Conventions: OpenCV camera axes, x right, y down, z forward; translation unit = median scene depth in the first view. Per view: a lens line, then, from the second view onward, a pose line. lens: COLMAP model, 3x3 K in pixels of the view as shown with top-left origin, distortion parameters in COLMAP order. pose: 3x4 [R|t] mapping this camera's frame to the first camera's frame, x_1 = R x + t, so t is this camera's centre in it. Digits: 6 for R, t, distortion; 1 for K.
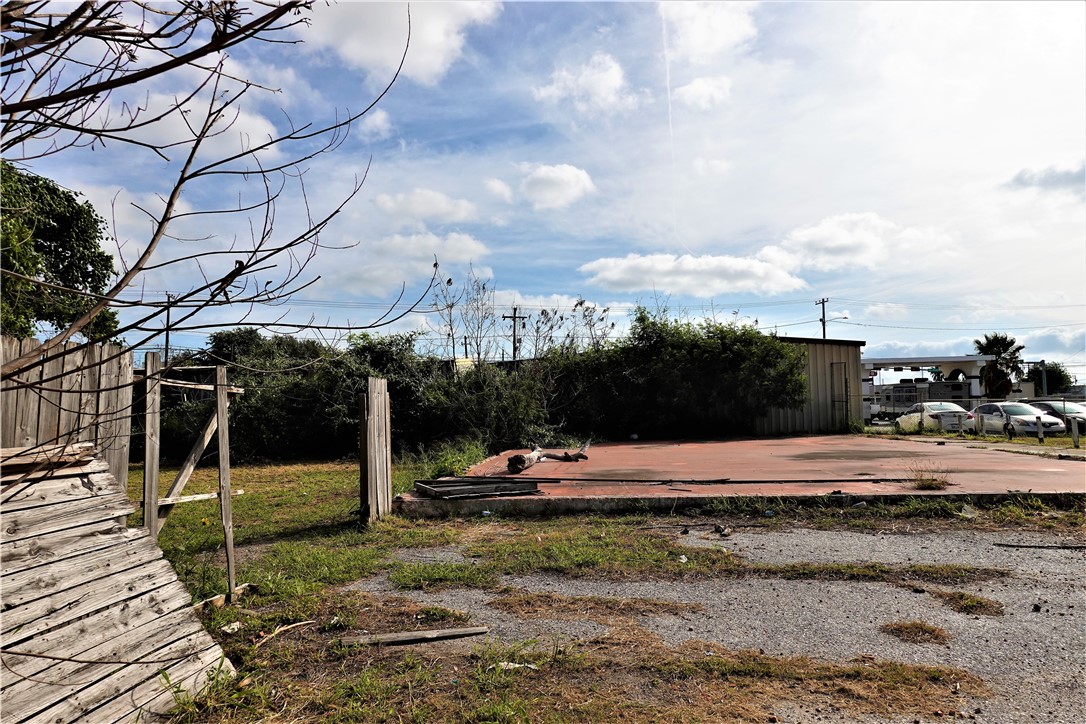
lens RADIAL K [[726.5, 0, 550.8], [0, 726.5, 363.5], [0, 0, 1]] dist [-0.006179, 0.006865]
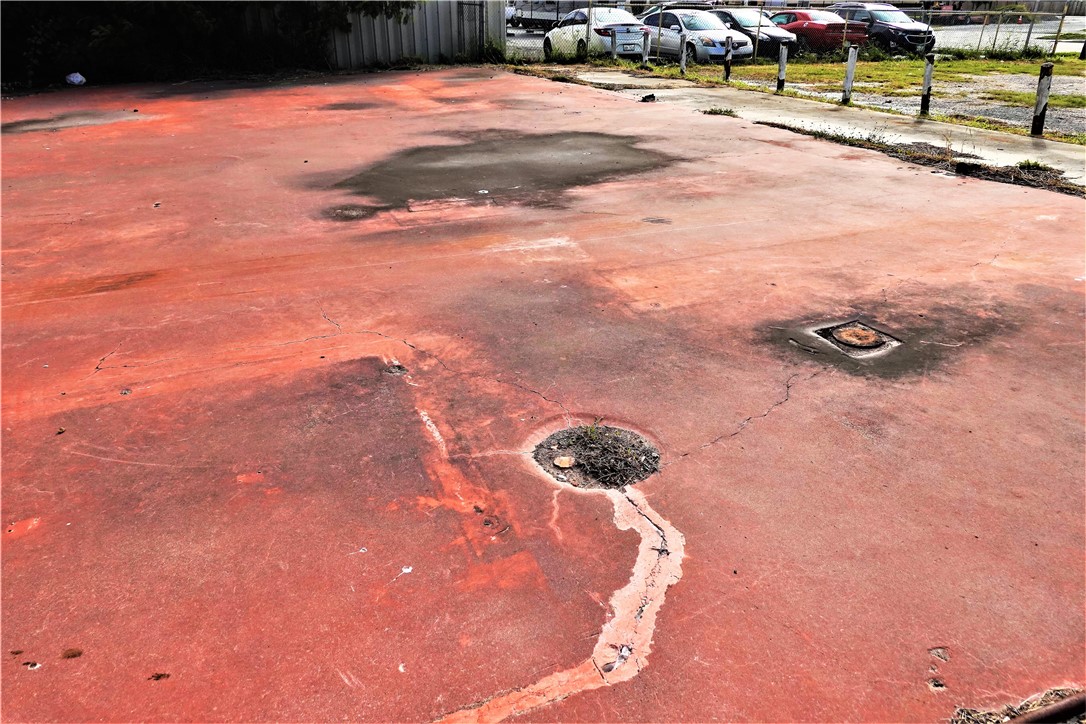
lens RADIAL K [[726.5, 0, 543.1], [0, 726.5, 360.9], [0, 0, 1]] dist [-0.006179, 0.006865]
pose [[0.891498, -0.186029, 0.413067, 0.147978], [-0.042284, 0.873649, 0.484716, 0.015859], [-0.451046, -0.449590, 0.770990, 0.375567]]
